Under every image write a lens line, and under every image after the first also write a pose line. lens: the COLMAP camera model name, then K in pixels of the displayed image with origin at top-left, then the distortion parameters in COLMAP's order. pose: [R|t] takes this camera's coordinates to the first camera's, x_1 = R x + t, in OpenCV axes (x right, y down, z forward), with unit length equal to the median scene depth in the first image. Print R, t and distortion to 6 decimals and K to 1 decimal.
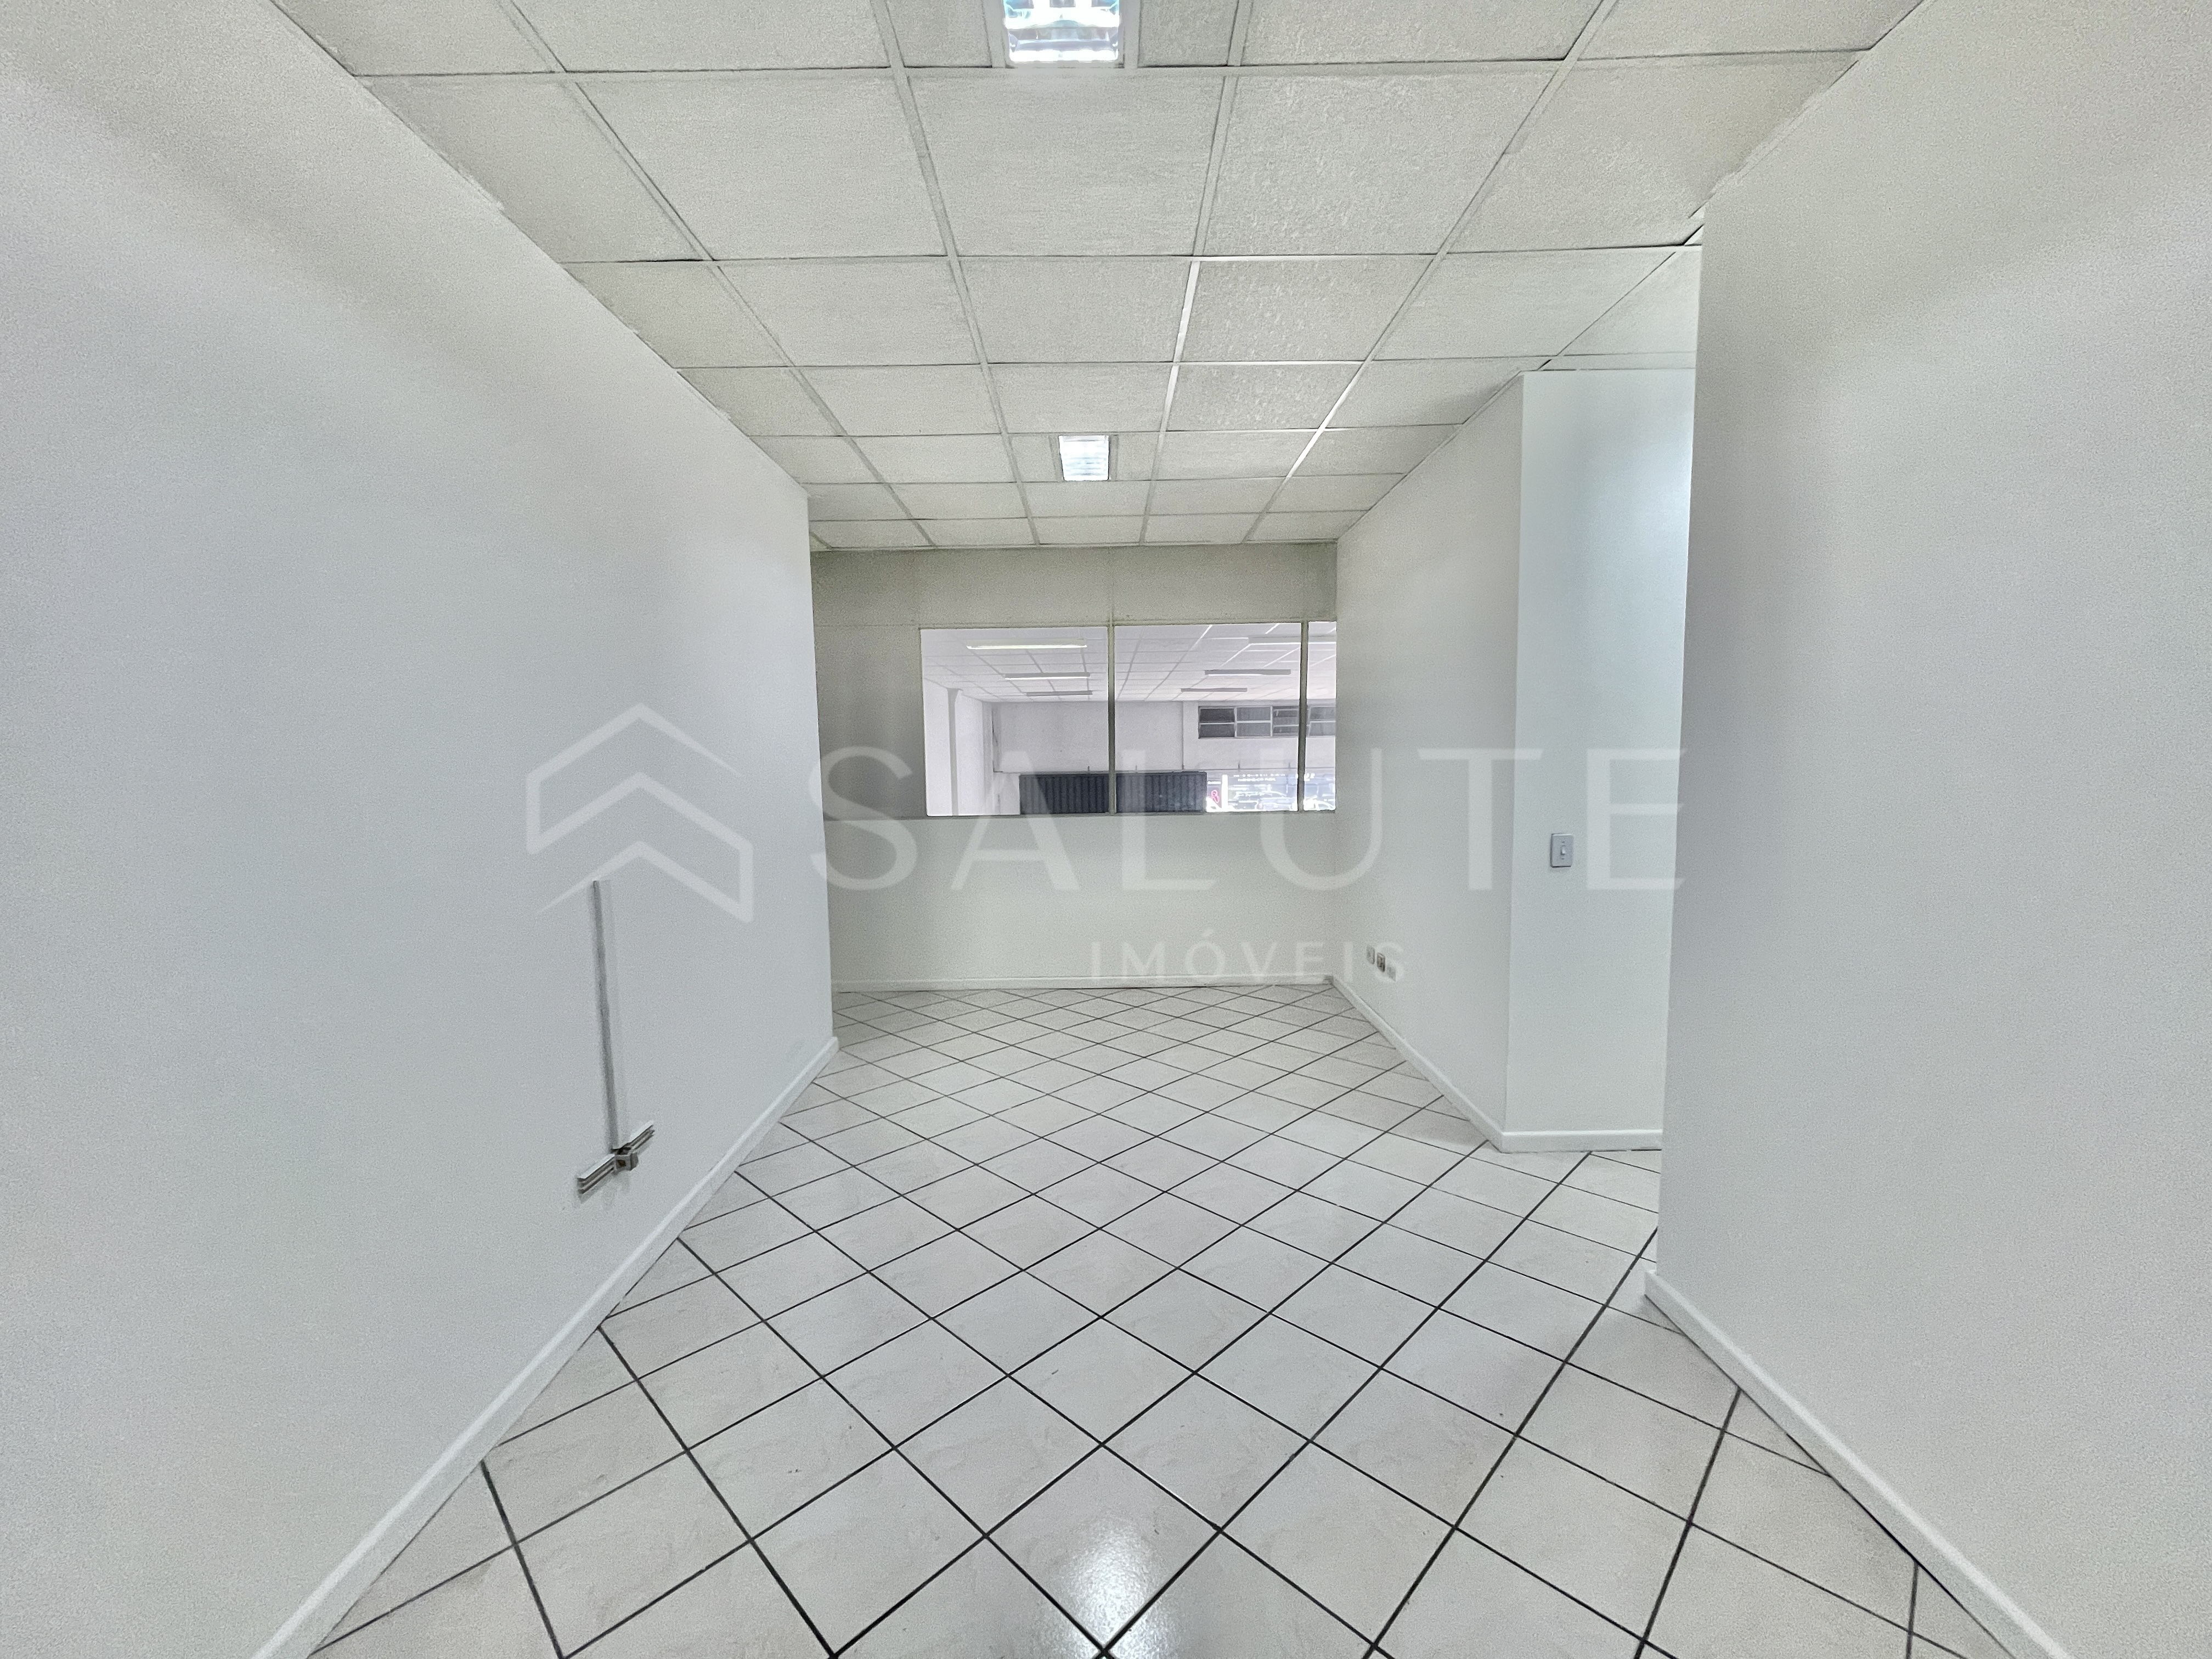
lens RADIAL K [[890.6, 0, 1106.3], [0, 890.6, 827.0], [0, 0, 1]] dist [-0.003368, 0.001444]
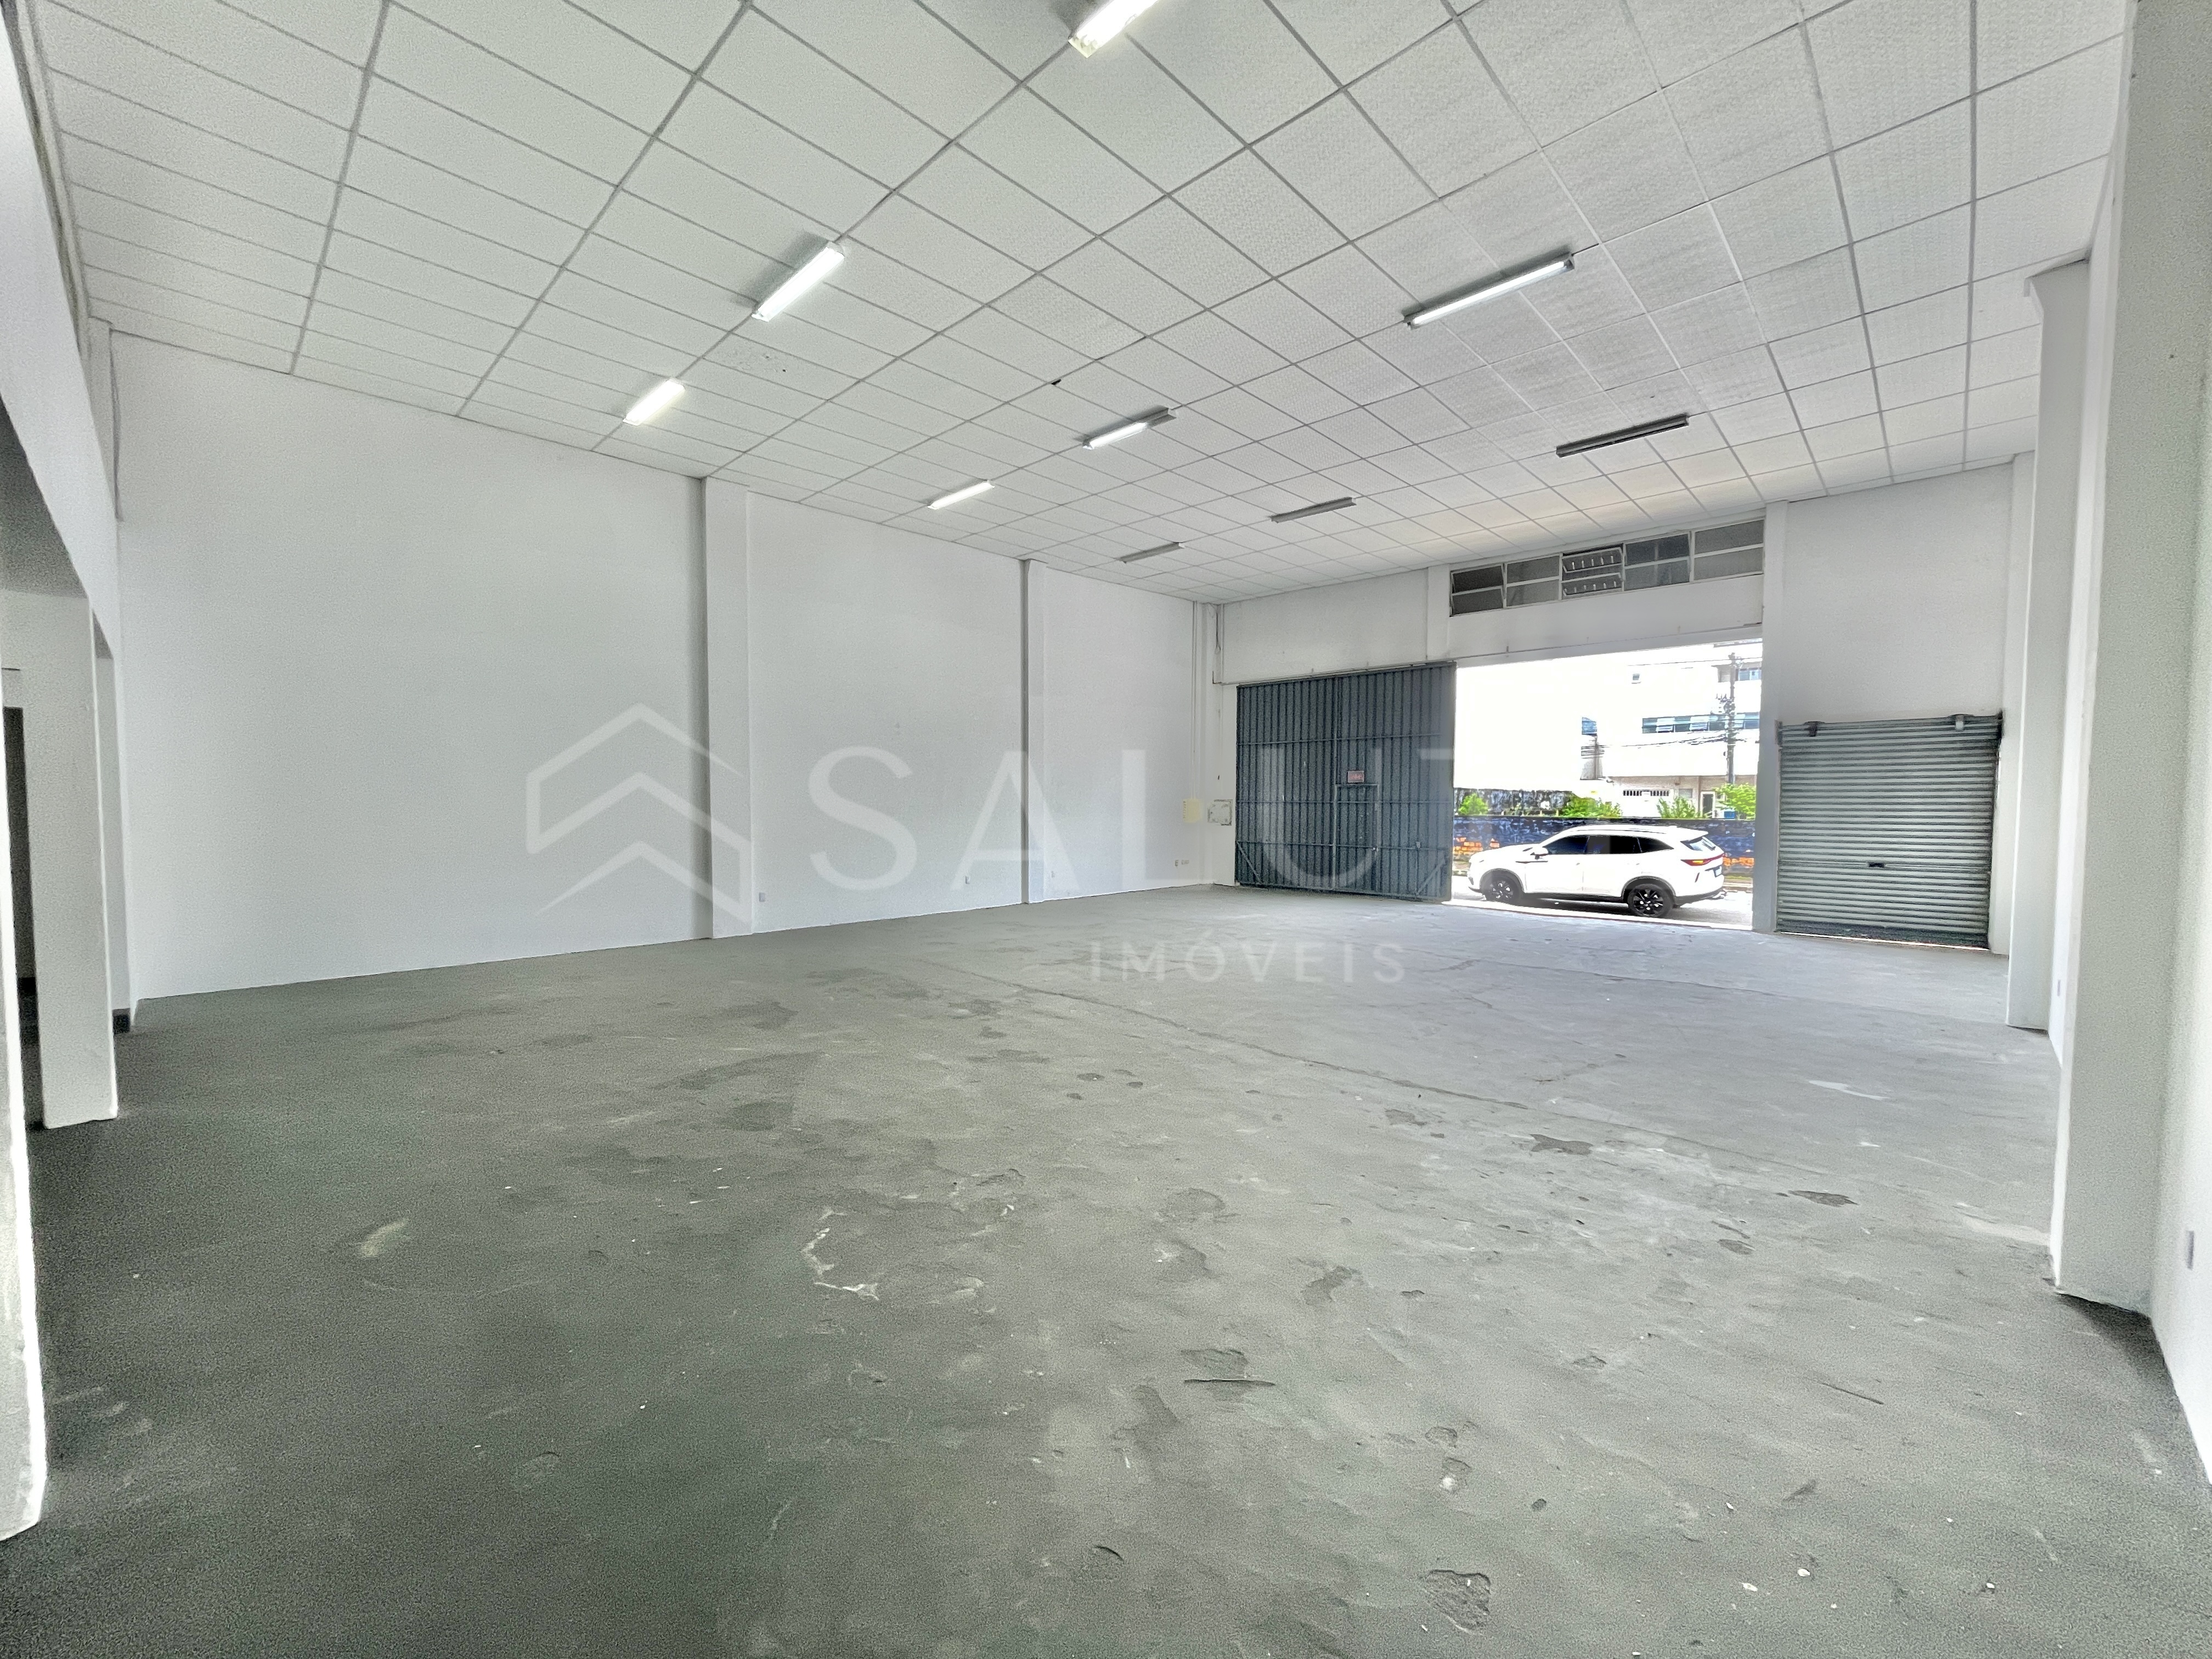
lens RADIAL K [[890.6, 0, 1100.0], [0, 890.6, 845.2], [0, 0, 1]] dist [-0.003368, 0.001444]
pose [[0.716350, 0.055249, -0.695551, 0.409173], [-0.070511, 0.997489, 0.006614, 0.098682], [0.694170, 0.044306, 0.718446, 0.300993]]
